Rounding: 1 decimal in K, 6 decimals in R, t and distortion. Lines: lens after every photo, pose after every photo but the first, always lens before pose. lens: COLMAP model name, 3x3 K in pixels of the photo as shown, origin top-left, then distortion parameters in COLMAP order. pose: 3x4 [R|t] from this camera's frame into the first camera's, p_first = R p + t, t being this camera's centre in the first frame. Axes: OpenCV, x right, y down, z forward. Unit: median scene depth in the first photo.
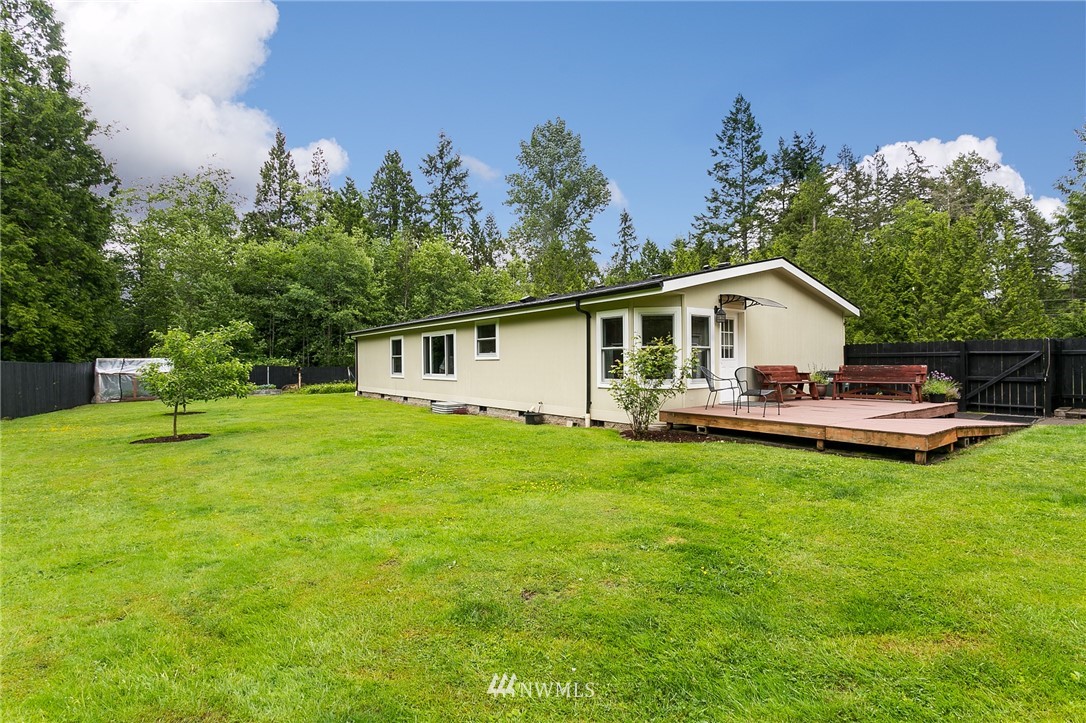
lens RADIAL K [[515.0, 0, 541.6], [0, 515.0, 358.4], [0, 0, 1]] dist [-0.003499, 0.004201]
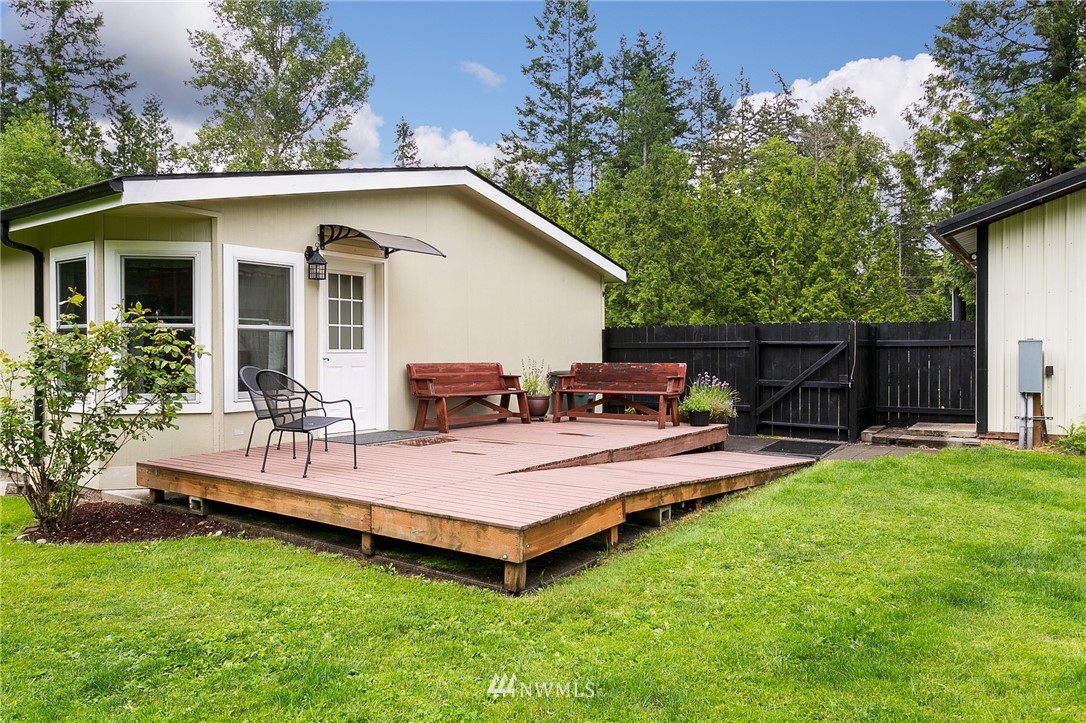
lens RADIAL K [[766.3, 0, 547.7], [0, 766.3, 364.3], [0, 0, 1]] dist [-0.011678, -0.005795]
pose [[0.950152, -0.000714, 0.311786, 0.196188], [-0.006731, 0.999717, 0.022799, -0.002749], [-0.311714, -0.023761, 0.949879, 0.126749]]
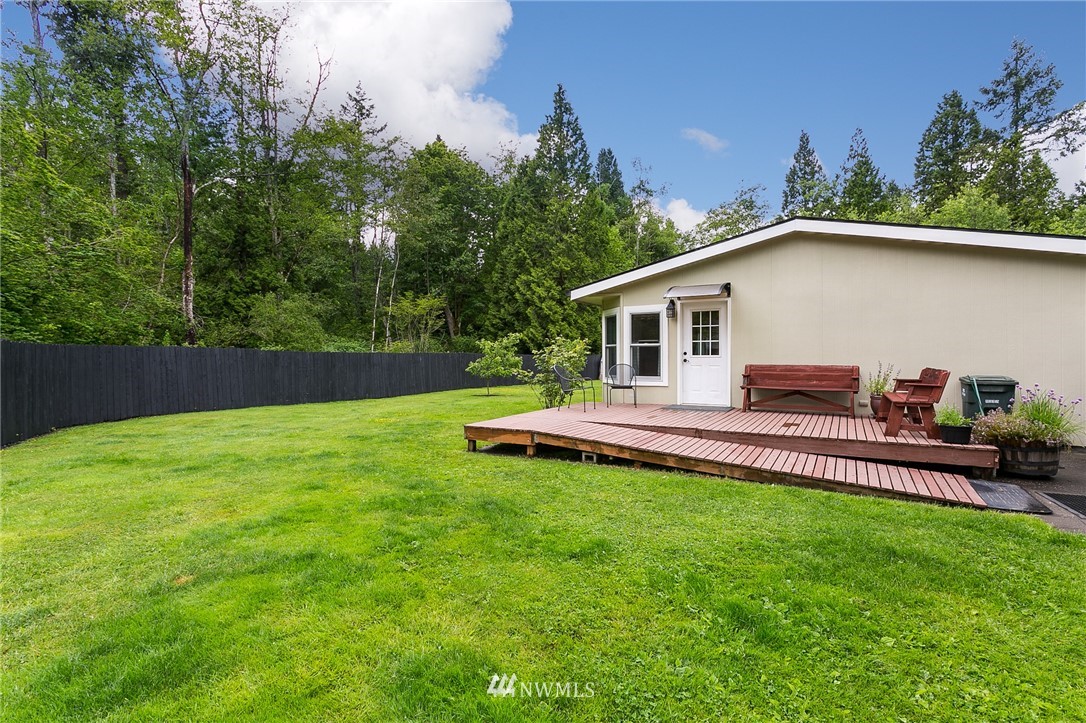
lens RADIAL K [[515.0, 0, 541.5], [0, 515.0, 357.3], [0, 0, 1]] dist [-0.003499, 0.004201]
pose [[0.385904, 0.007270, -0.922510, 0.669447], [0.010608, 0.999868, 0.012317, -0.006905], [0.922478, -0.014540, 0.385776, 0.251209]]
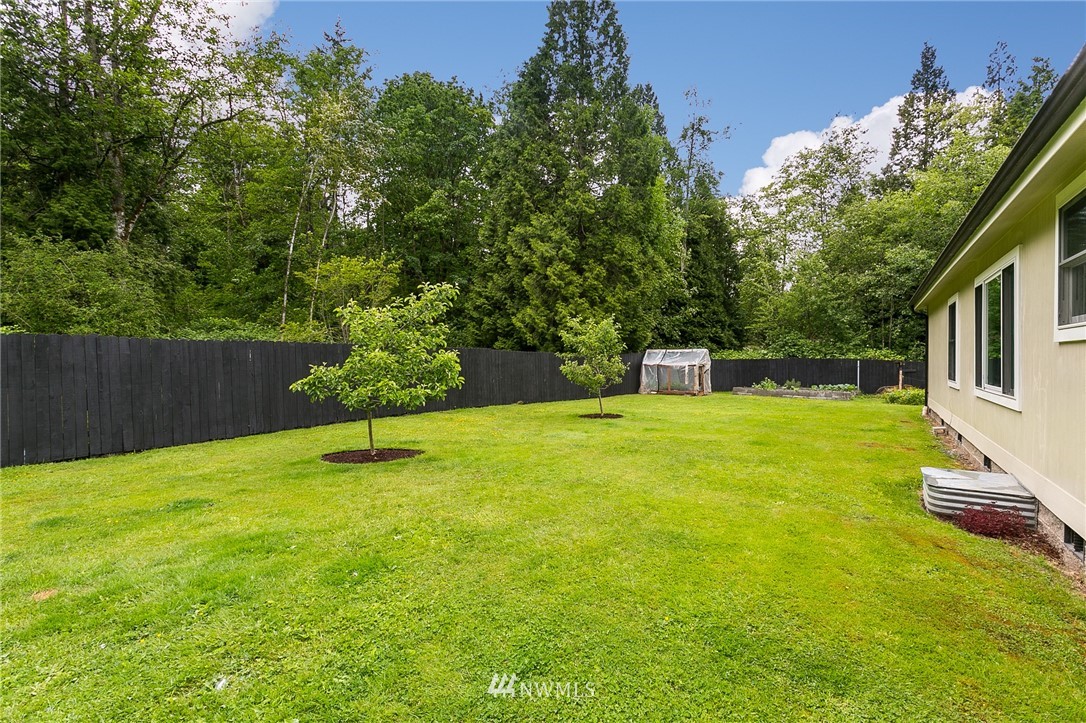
lens RADIAL K [[515.0, 0, 540.1], [0, 515.0, 356.6], [0, 0, 1]] dist [-0.003499, 0.004201]
pose [[0.336769, 0.007163, -0.941560, 0.026594], [0.002058, 0.999963, 0.008343, 0.005361], [0.941585, -0.004748, 0.336742, 0.570289]]
